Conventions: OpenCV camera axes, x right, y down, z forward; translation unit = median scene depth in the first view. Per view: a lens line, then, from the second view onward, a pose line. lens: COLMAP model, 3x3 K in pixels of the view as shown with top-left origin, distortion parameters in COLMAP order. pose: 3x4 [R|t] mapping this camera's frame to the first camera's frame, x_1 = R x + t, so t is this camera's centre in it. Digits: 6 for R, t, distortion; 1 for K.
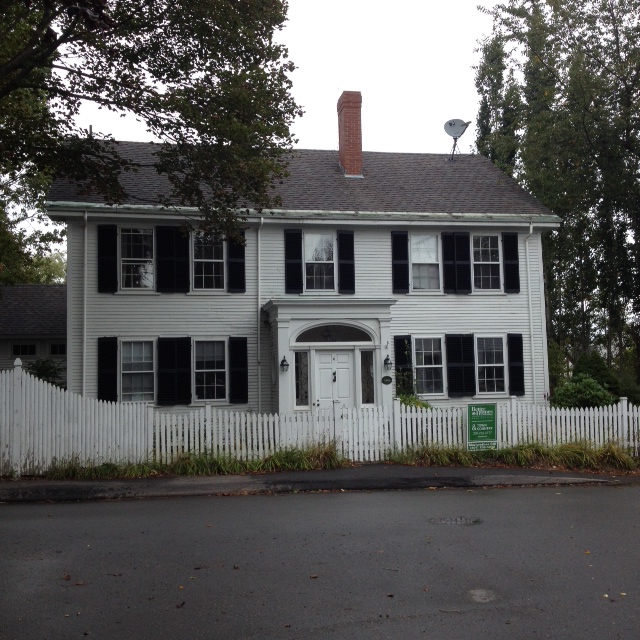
lens RADIAL K [[813.9, 0, 320.7], [0, 813.9, 321.1], [0, 0, 1]] dist [0.010097, 0.000000]
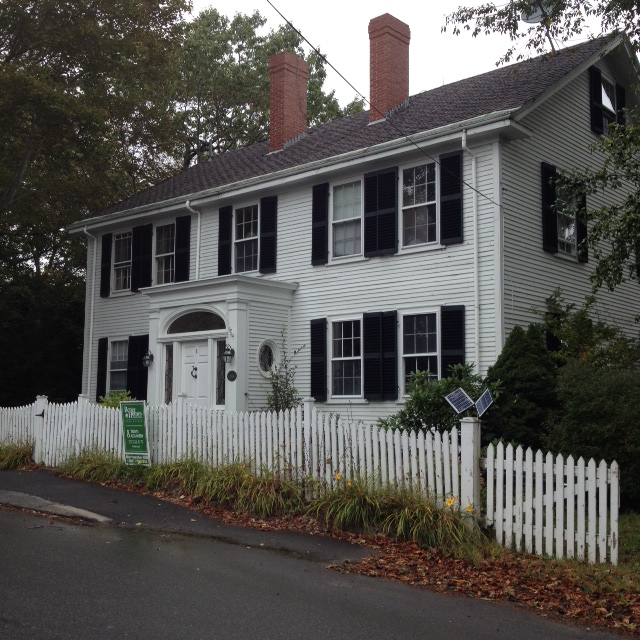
lens RADIAL K [[813.9, 0, 320.4], [0, 813.9, 320.0], [0, 0, 1]] dist [0.010097, 0.000000]
pose [[0.614069, -0.062365, -0.786784, 0.699225], [0.046357, 0.998002, -0.042926, 0.051041], [0.787890, -0.010113, 0.615734, 0.524325]]
